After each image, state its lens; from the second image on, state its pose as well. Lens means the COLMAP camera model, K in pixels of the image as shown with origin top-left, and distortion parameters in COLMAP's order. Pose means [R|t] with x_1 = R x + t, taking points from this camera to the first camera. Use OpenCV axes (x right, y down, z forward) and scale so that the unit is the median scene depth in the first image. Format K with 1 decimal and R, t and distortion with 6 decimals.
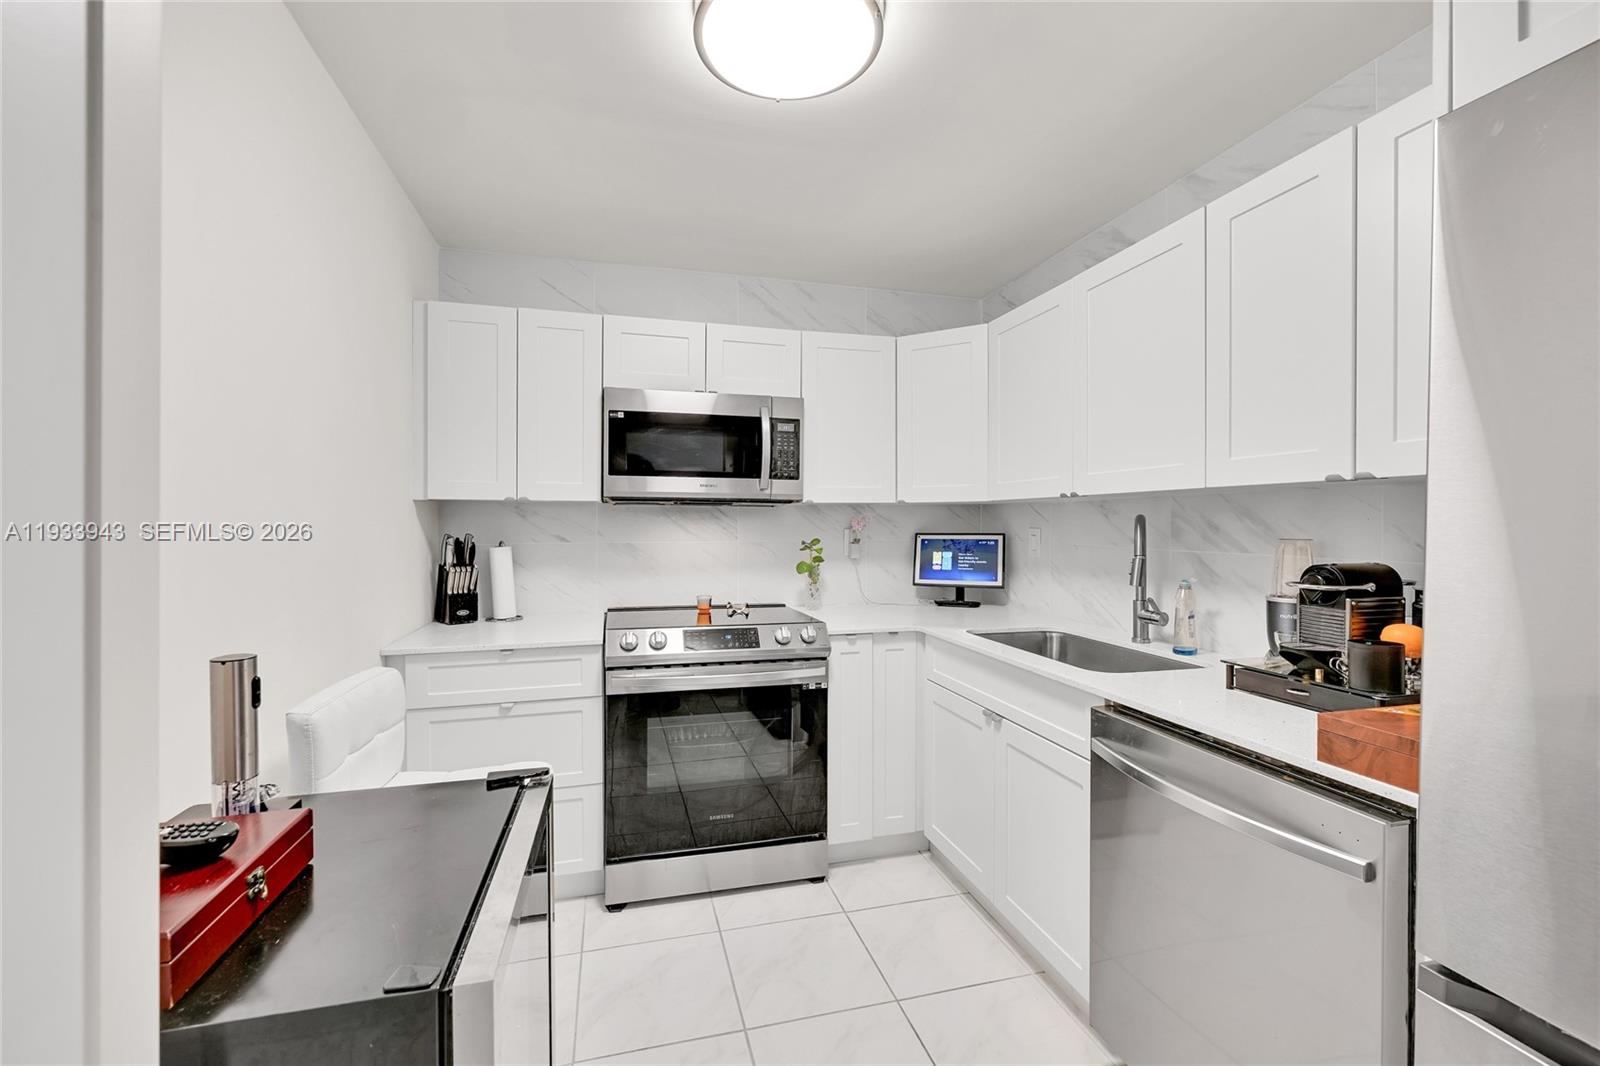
lens RADIAL K [[645.2, 0, 794.4], [0, 645.2, 533.5], [0, 0, 1]] dist [-0.002082, -0.000548]
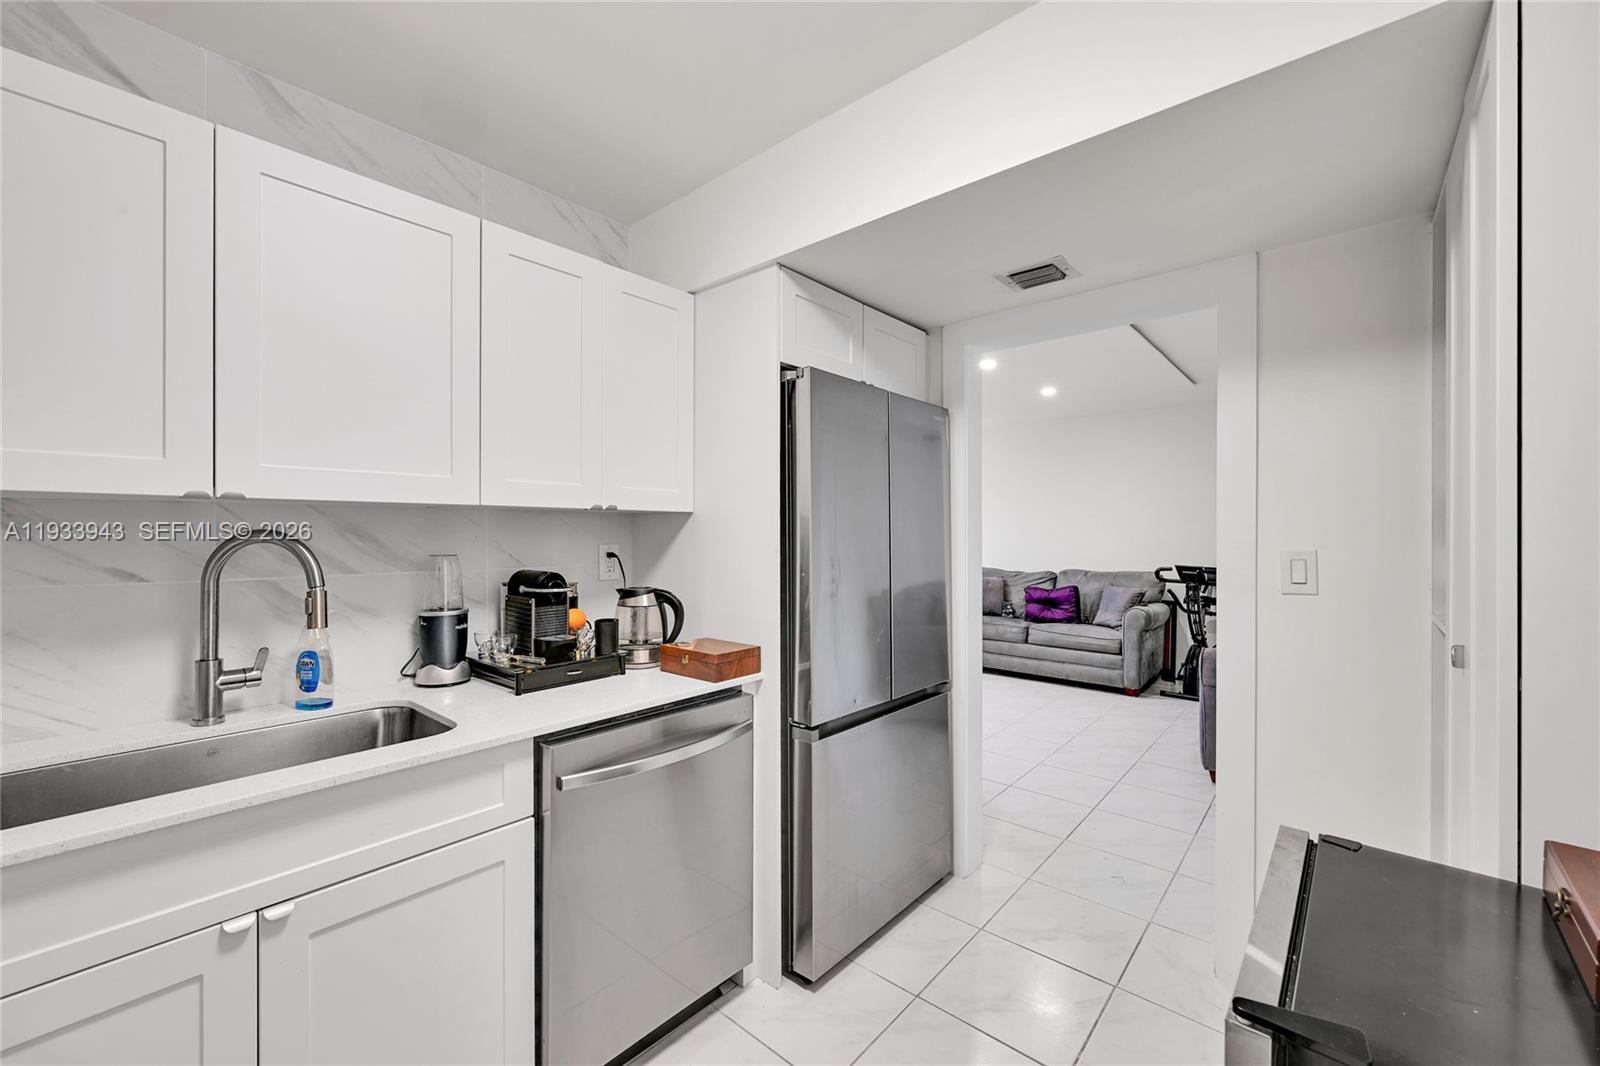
lens RADIAL K [[645.2, 0, 796.5], [0, 645.2, 531.1], [0, 0, 1]] dist [-0.002082, -0.000548]
pose [[-0.559795, 0.000621, 0.828631, -0.326556], [0.010520, 0.999924, 0.006357, -0.023259], [-0.828564, 0.012276, -0.559760, 0.840895]]
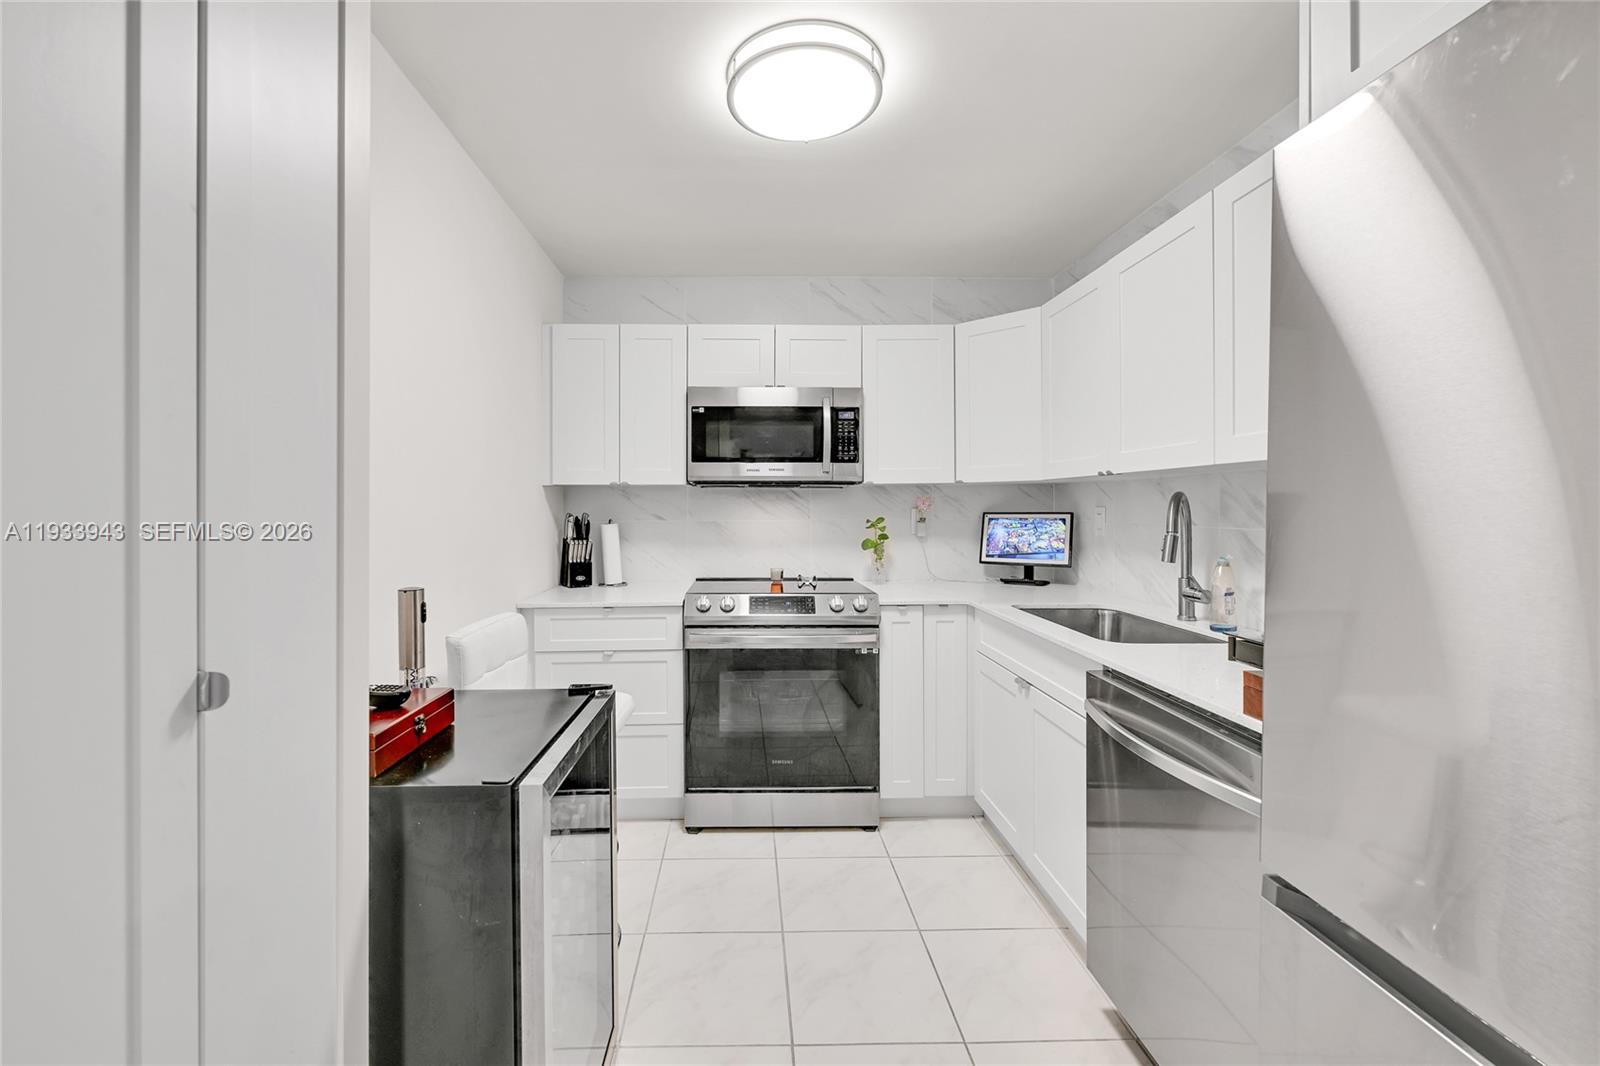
lens RADIAL K [[719.2, 0, 796.8], [0, 719.2, 519.6], [0, 0, 1]] dist [-0.001897, 0.000275]
pose [[0.969340, 0.000581, -0.245722, 0.219437], [-0.000639, 1.000000, -0.000158, 0.013593], [0.245721, 0.000311, 0.969340, -0.216141]]
